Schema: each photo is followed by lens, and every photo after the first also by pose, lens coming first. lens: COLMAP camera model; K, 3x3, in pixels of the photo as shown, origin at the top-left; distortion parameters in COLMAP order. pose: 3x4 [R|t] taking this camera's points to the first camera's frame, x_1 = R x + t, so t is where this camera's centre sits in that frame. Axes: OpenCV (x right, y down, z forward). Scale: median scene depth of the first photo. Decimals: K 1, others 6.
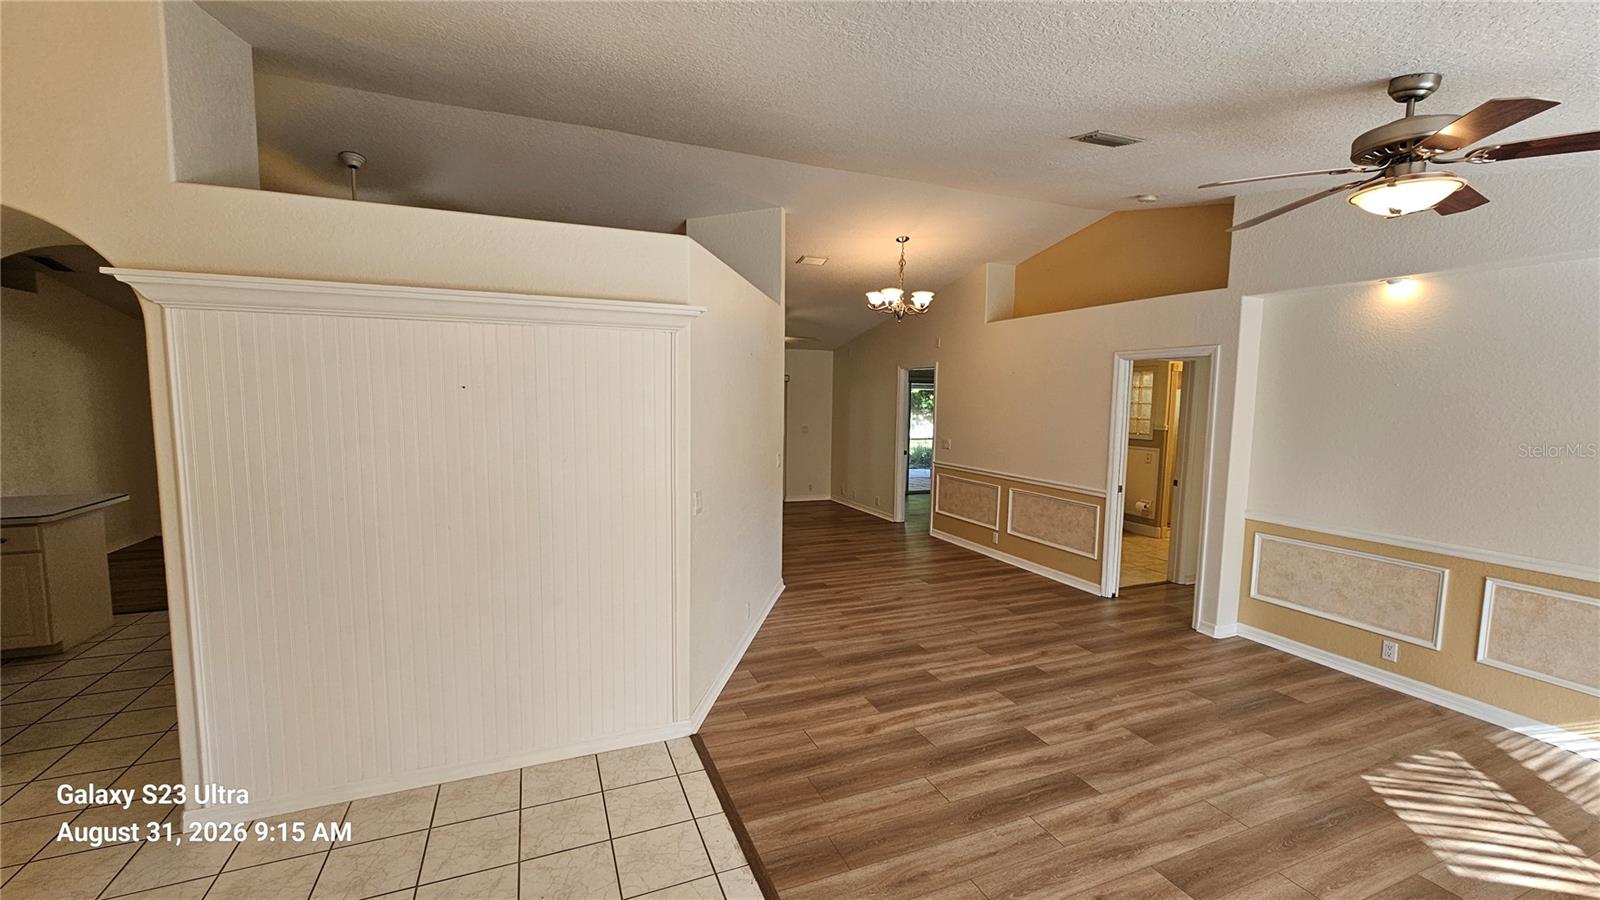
lens RADIAL K [[649.3, 0, 803.3], [0, 649.3, 460.1], [0, 0, 1]] dist [-0.005175, 0.001865]
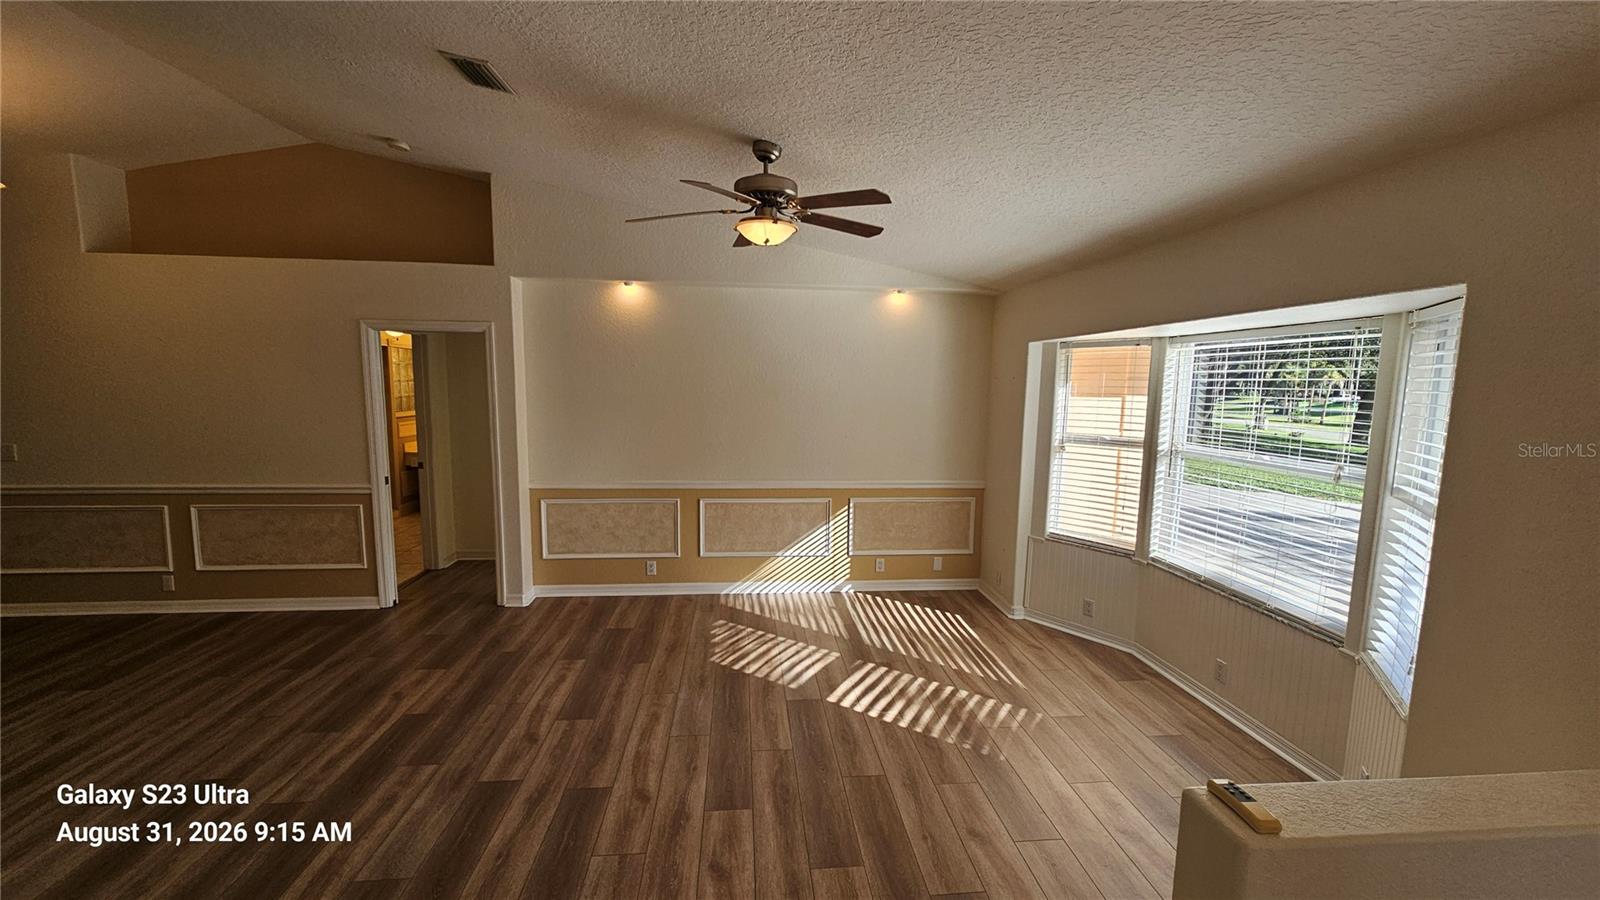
lens RADIAL K [[649.3, 0, 805.9], [0, 649.3, 458.1], [0, 0, 1]] dist [-0.005175, 0.001865]
pose [[0.291407, -0.122718, 0.948695, -0.217706], [0.086370, 0.991062, 0.101668, -0.032515], [-0.952692, 0.052312, 0.299402, 0.279800]]
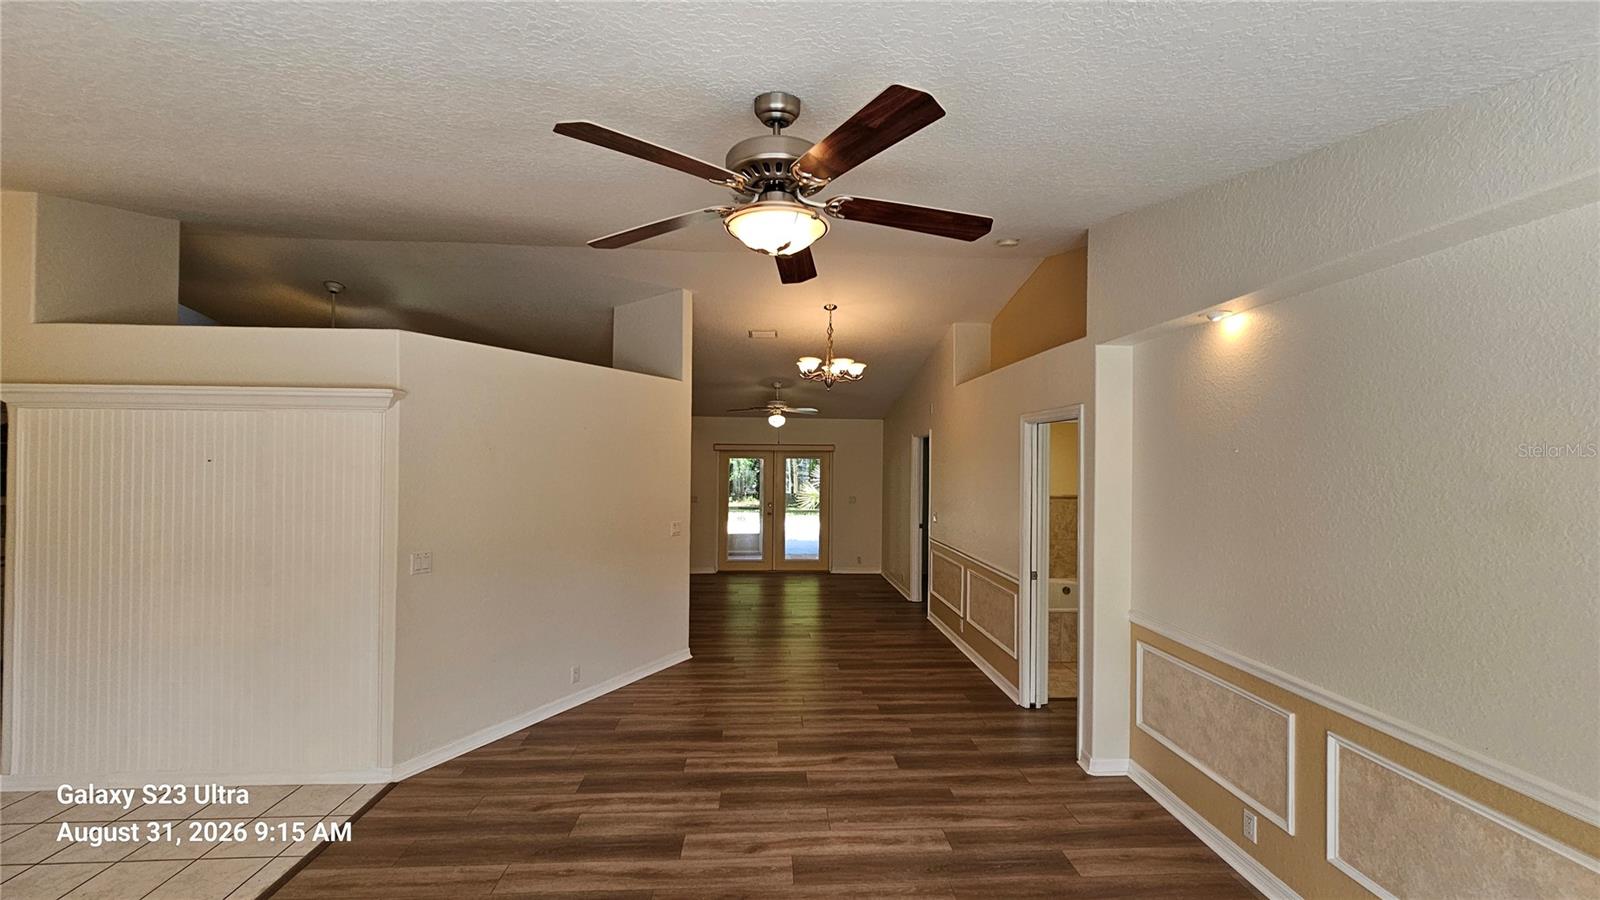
lens RADIAL K [[649.3, 0, 812.3], [0, 649.3, 460.2], [0, 0, 1]] dist [-0.005175, 0.001865]
pose [[0.944091, -0.005038, -0.329646, 0.660512], [-0.029974, 0.994430, -0.101043, -0.014467], [0.328319, 0.105275, 0.938682, 0.133263]]
